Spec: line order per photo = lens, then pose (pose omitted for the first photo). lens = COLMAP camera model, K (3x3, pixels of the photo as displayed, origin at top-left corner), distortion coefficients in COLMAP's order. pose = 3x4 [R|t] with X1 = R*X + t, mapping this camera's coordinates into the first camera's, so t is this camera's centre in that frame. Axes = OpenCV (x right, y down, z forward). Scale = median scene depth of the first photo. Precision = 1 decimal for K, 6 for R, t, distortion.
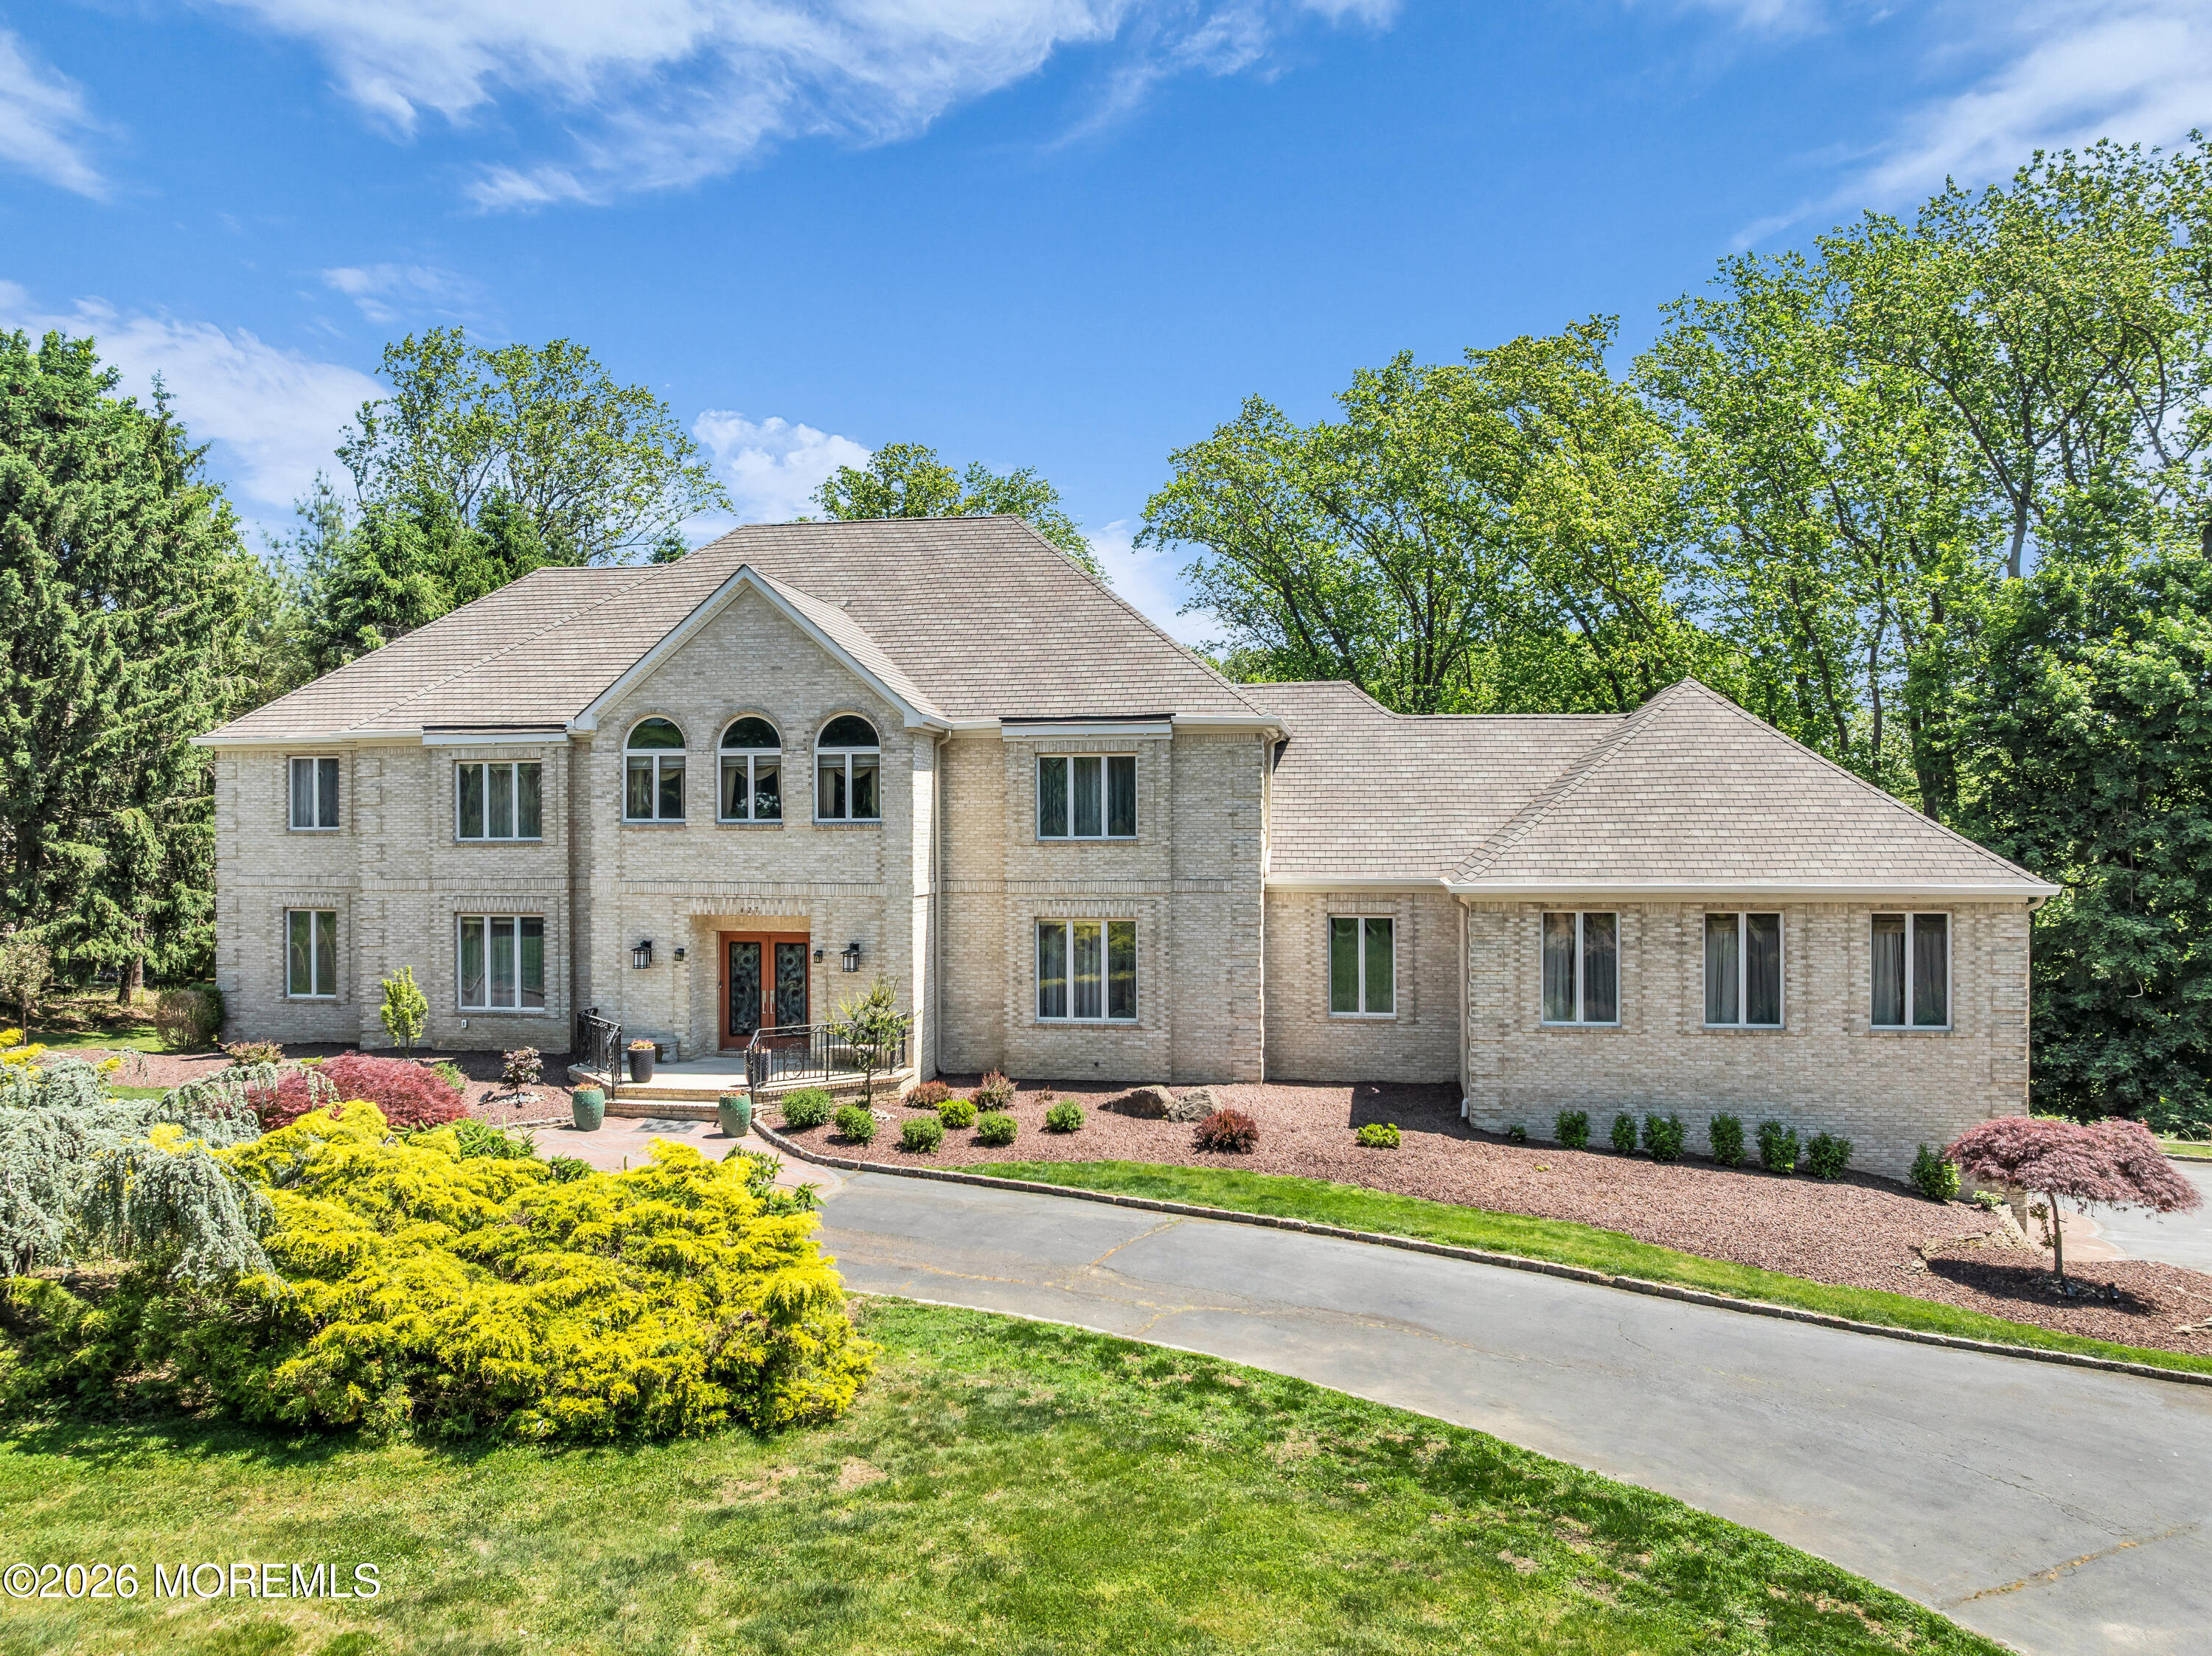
lens RADIAL K [[1558.5, 0, 1106.0], [0, 1558.5, 828.0], [0, 0, 1]] dist [-0.034943, -0.005194]
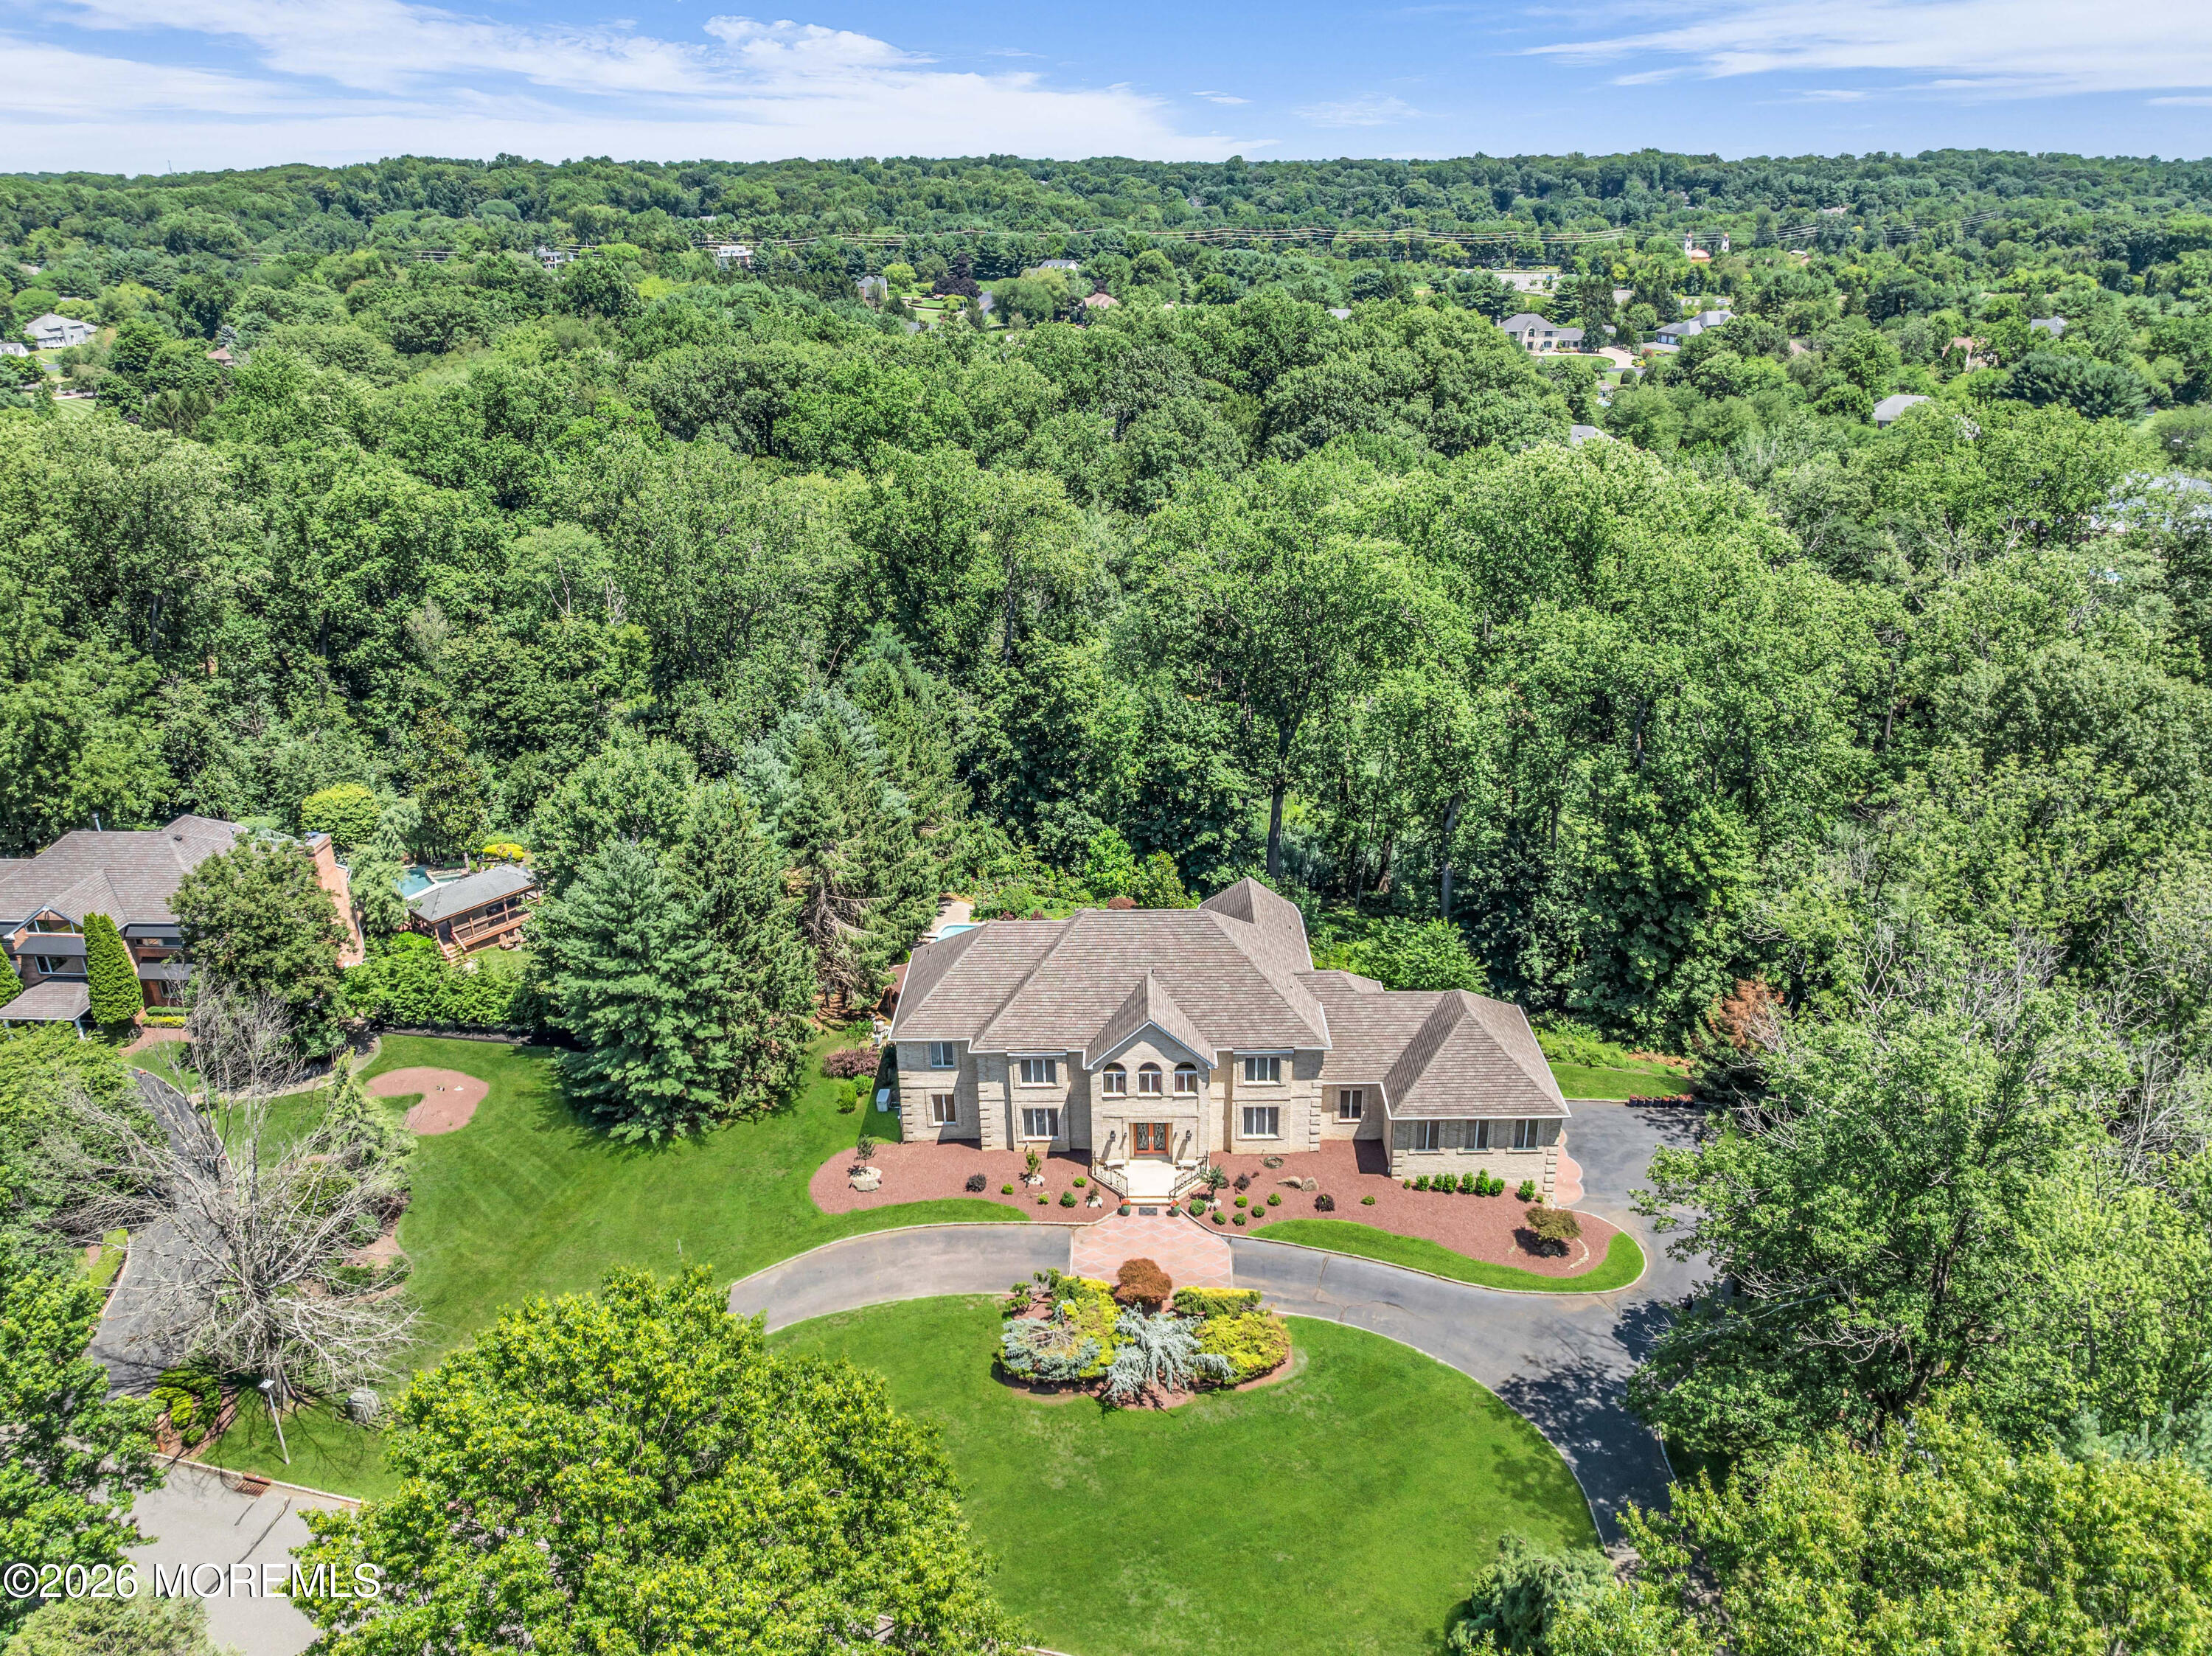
lens RADIAL K [[1558.5, 0, 1106.0], [0, 1558.5, 828.0], [0, 0, 1]] dist [-0.034943, -0.005194]
pose [[0.988127, -0.072997, 0.135191, -0.648784], [0.016511, 0.925278, 0.378931, -1.515221], [-0.152750, -0.372199, 0.915497, -1.403321]]
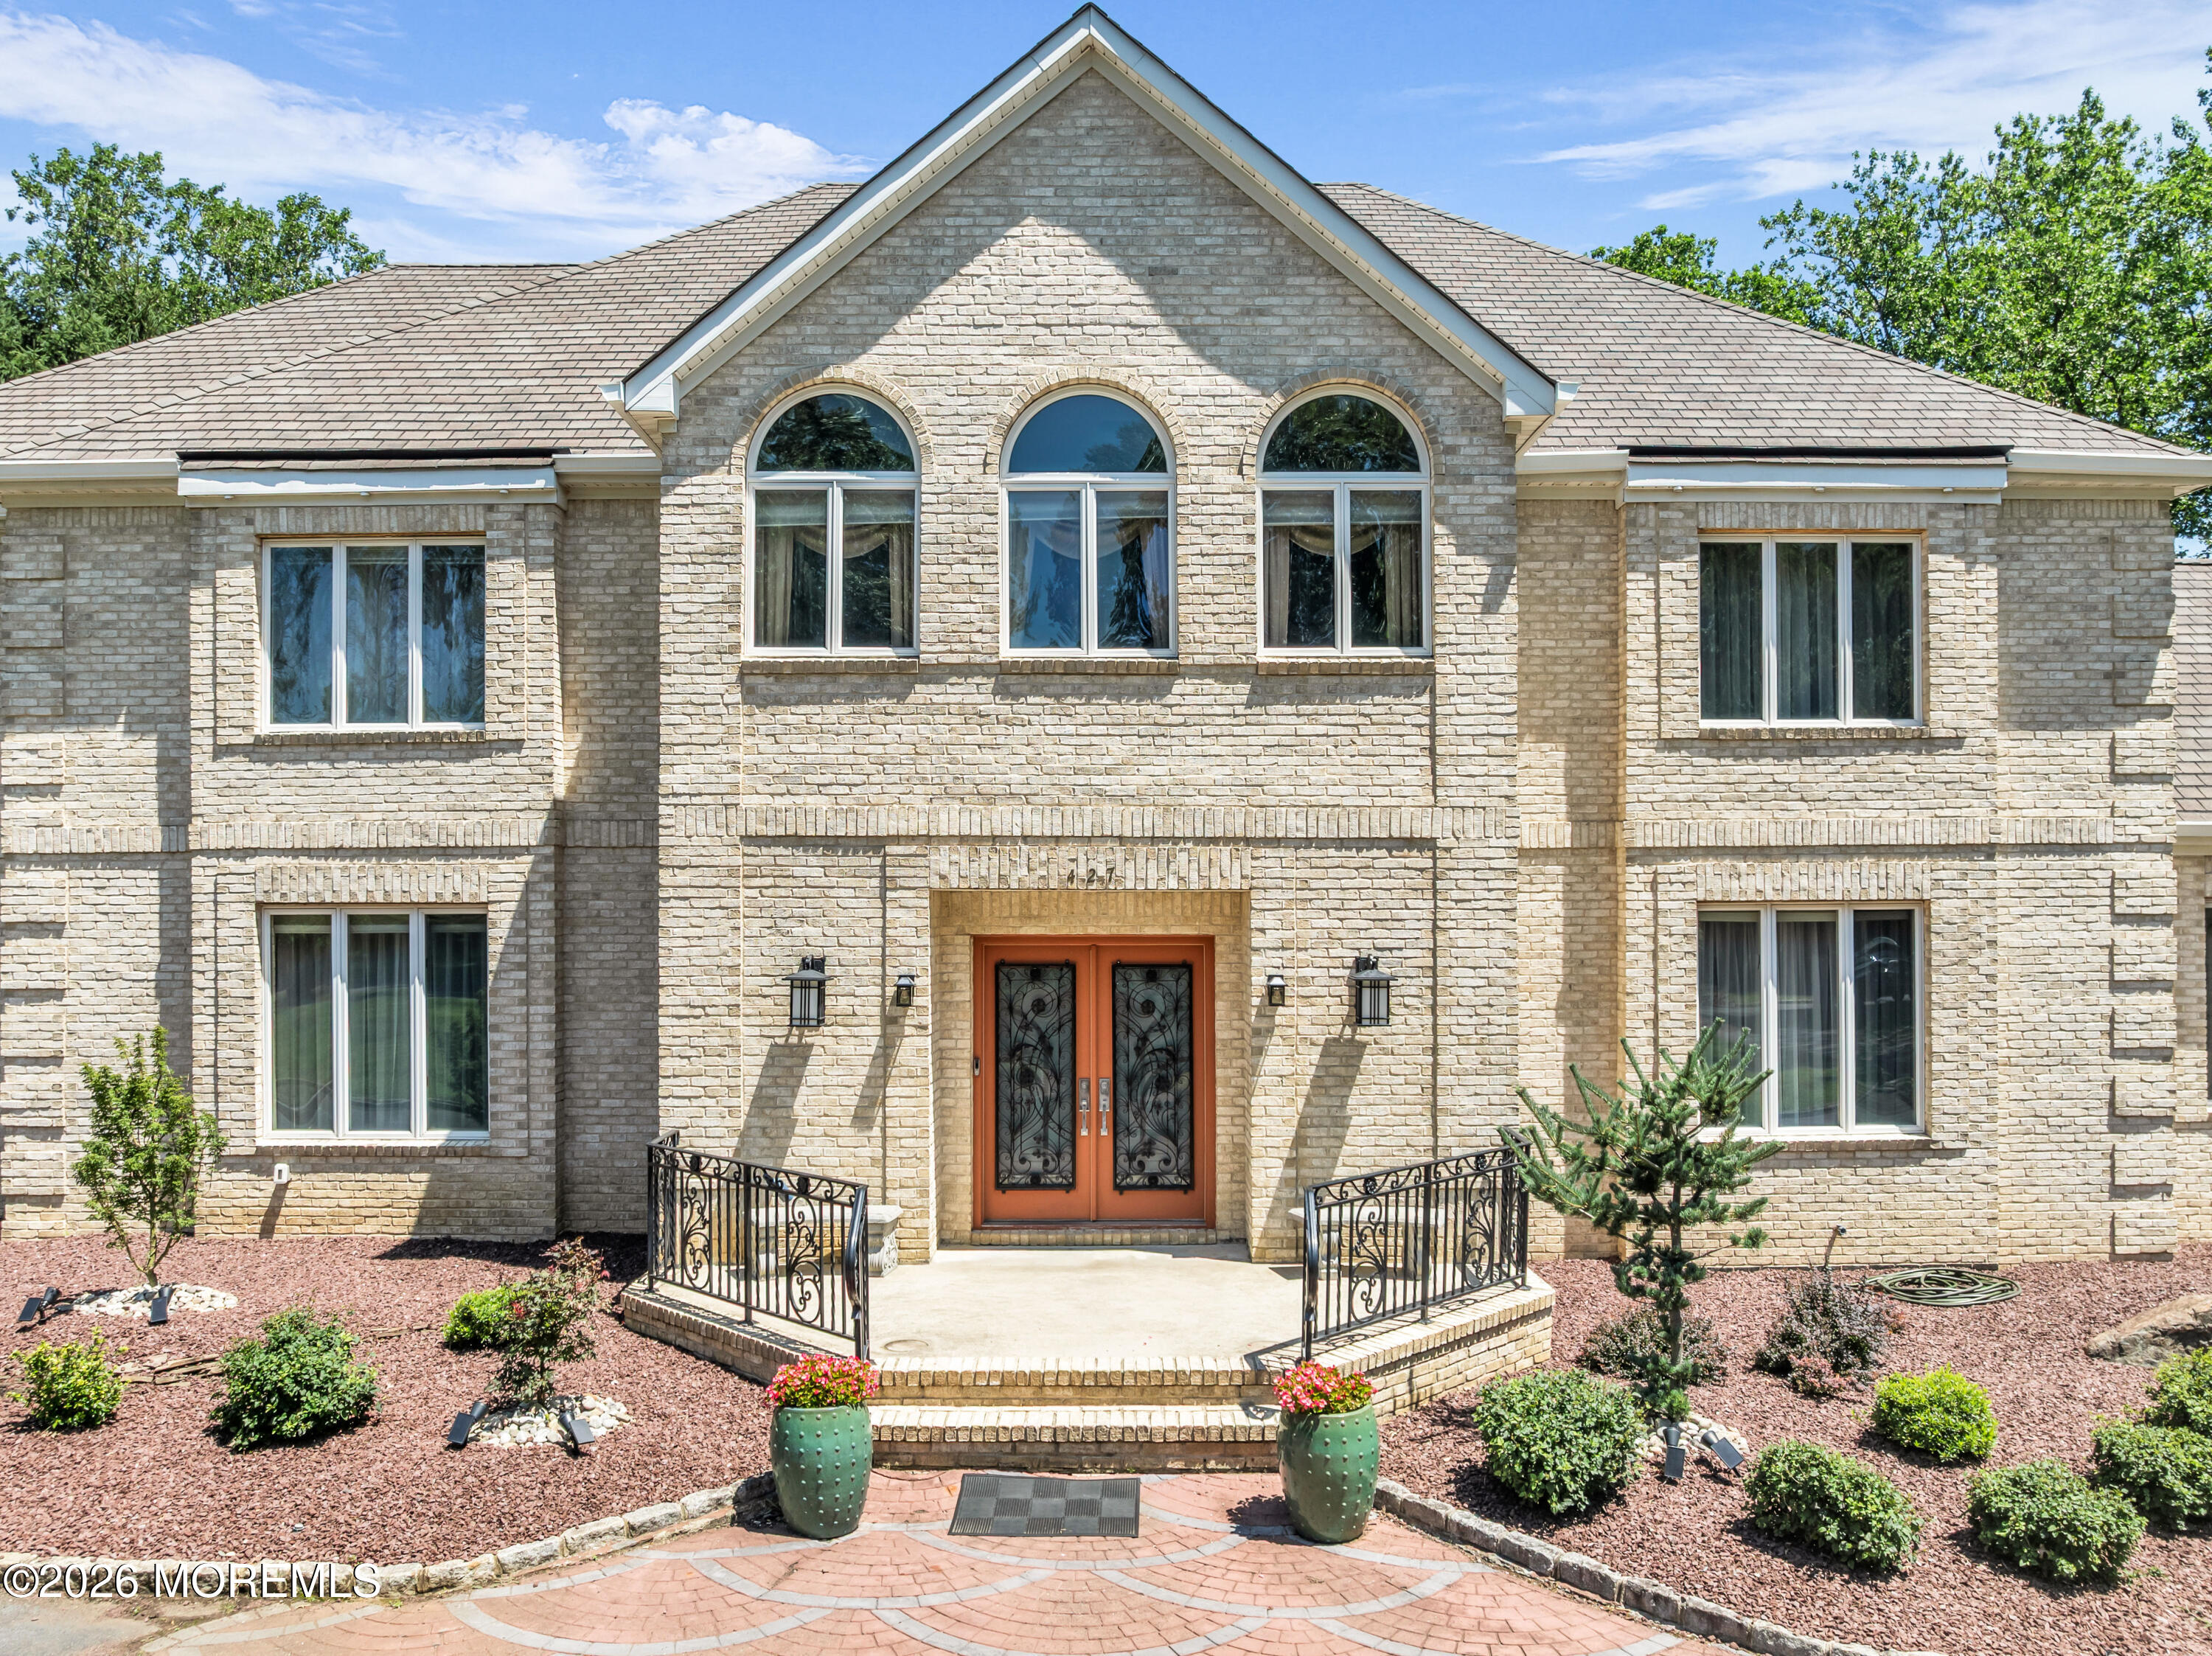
lens RADIAL K [[1607.8, 0, 1108.4], [0, 1607.8, 902.5], [0, 0, 1]] dist [-0.035683, -0.003868]
pose [[0.985439, 0.002004, 0.170015, -0.288134], [-0.000254, 0.999947, -0.010318, 0.062611], [-0.170027, 0.010125, 0.985387, 0.583393]]
